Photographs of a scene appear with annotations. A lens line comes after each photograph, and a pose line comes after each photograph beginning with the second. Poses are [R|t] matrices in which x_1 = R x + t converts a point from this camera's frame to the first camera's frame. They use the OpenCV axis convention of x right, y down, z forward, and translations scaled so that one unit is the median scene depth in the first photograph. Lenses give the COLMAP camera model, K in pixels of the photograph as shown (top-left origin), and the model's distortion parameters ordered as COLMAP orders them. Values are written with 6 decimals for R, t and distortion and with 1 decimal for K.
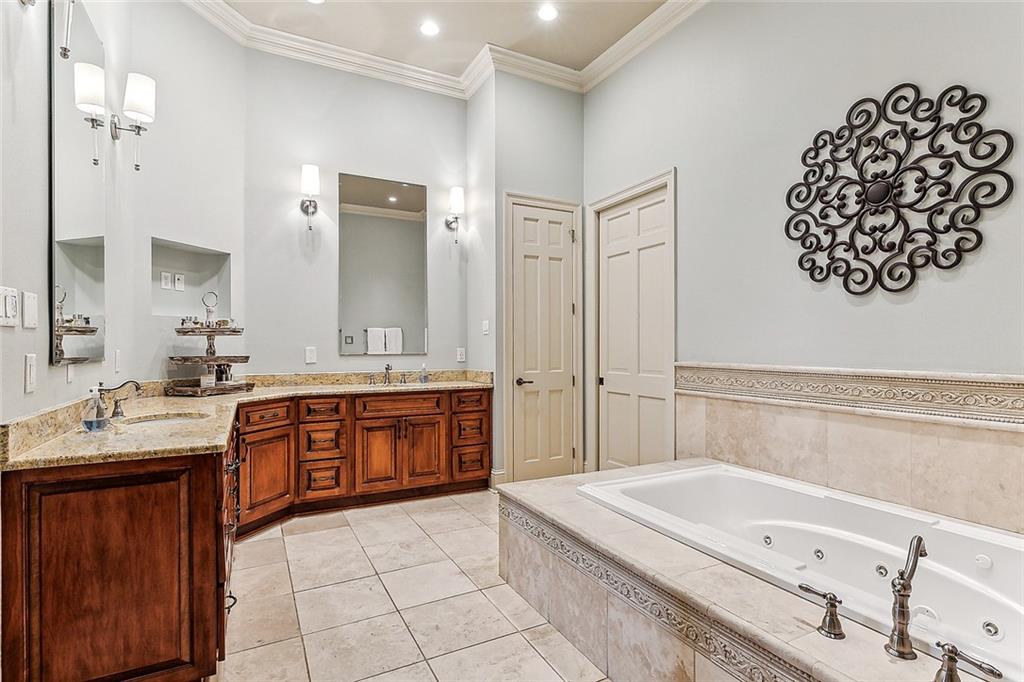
lens RADIAL K [[521.0, 0, 518.0], [0, 521.0, 342.9], [0, 0, 1]] dist [0.001469, -0.001065]
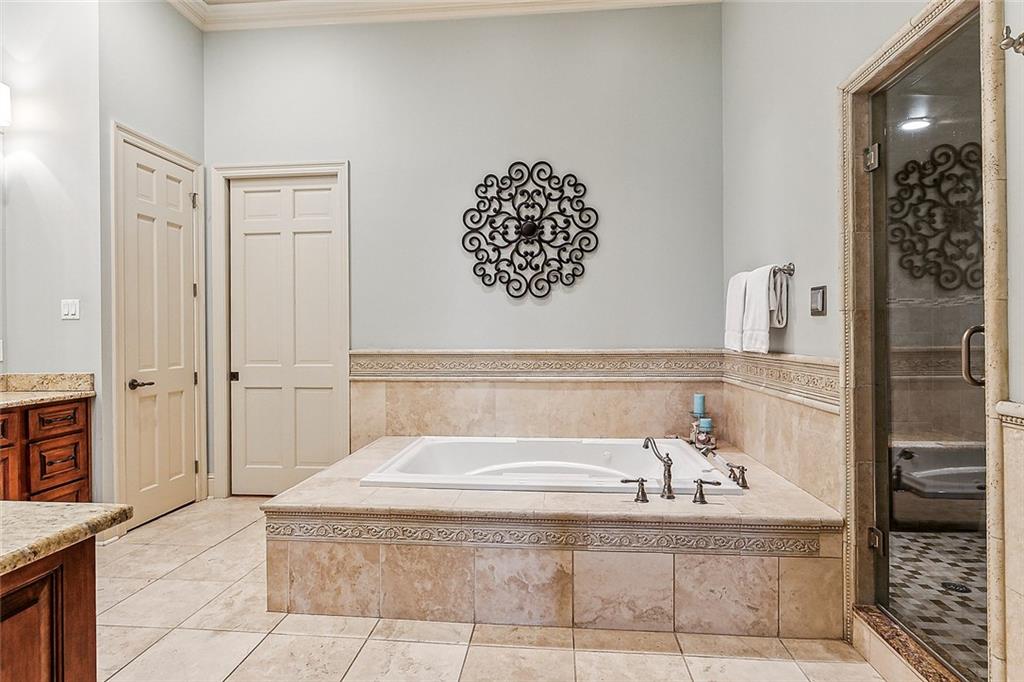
lens RADIAL K [[521.0, 0, 529.8], [0, 521.0, 334.4], [0, 0, 1]] dist [0.001469, -0.001065]
pose [[0.523551, -0.002949, 0.851989, -0.513881], [0.002336, 0.999995, 0.002026, 0.004959], [-0.851991, 0.000930, 0.523555, 0.209244]]
